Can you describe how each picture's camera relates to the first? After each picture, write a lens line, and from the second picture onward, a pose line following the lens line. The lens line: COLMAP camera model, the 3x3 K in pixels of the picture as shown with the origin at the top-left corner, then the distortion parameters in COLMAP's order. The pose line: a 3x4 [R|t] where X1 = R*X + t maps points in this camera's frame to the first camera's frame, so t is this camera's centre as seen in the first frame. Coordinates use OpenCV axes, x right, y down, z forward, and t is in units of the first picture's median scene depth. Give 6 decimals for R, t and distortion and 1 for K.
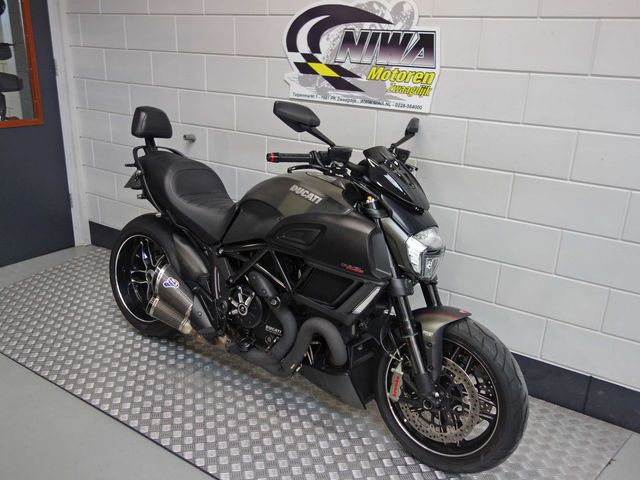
lens RADIAL K [[562.6, 0, 319.1], [0, 562.6, 242.1], [0, 0, 1]] dist [0.000910, 0.008755]
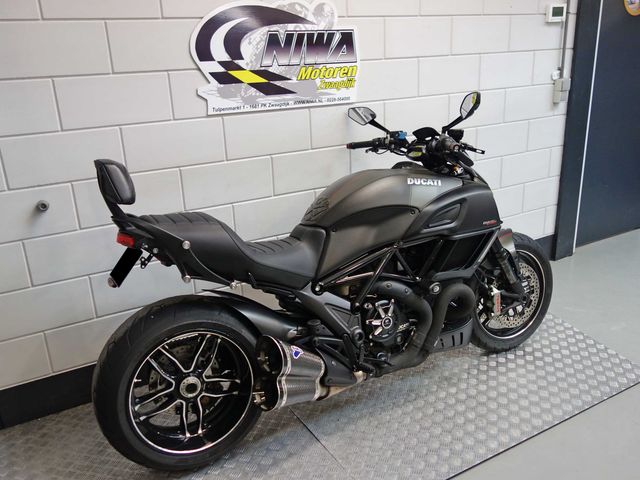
lens RADIAL K [[562.6, 0, 319.1], [0, 562.6, 242.1], [0, 0, 1]] dist [0.000910, 0.008755]
pose [[0.442385, -0.345988, 0.827398, -0.874233], [0.346740, 0.916826, 0.197992, -0.221820], [-0.827083, 0.199303, 0.525558, 0.526652]]
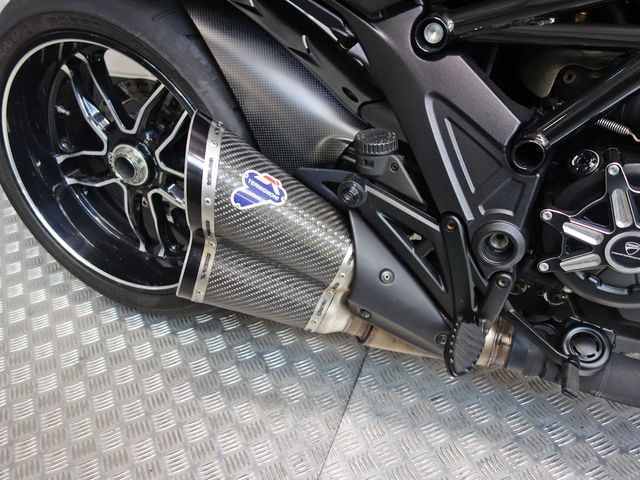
lens RADIAL K [[562.6, 0, 319.1], [0, 562.6, 242.1], [0, 0, 1]] dist [0.000910, 0.008755]
pose [[0.968093, -0.217162, 0.125049, -0.277295], [0.164669, 0.927435, 0.335779, 0.010473], [-0.188894, -0.304474, 0.933603, 0.746523]]
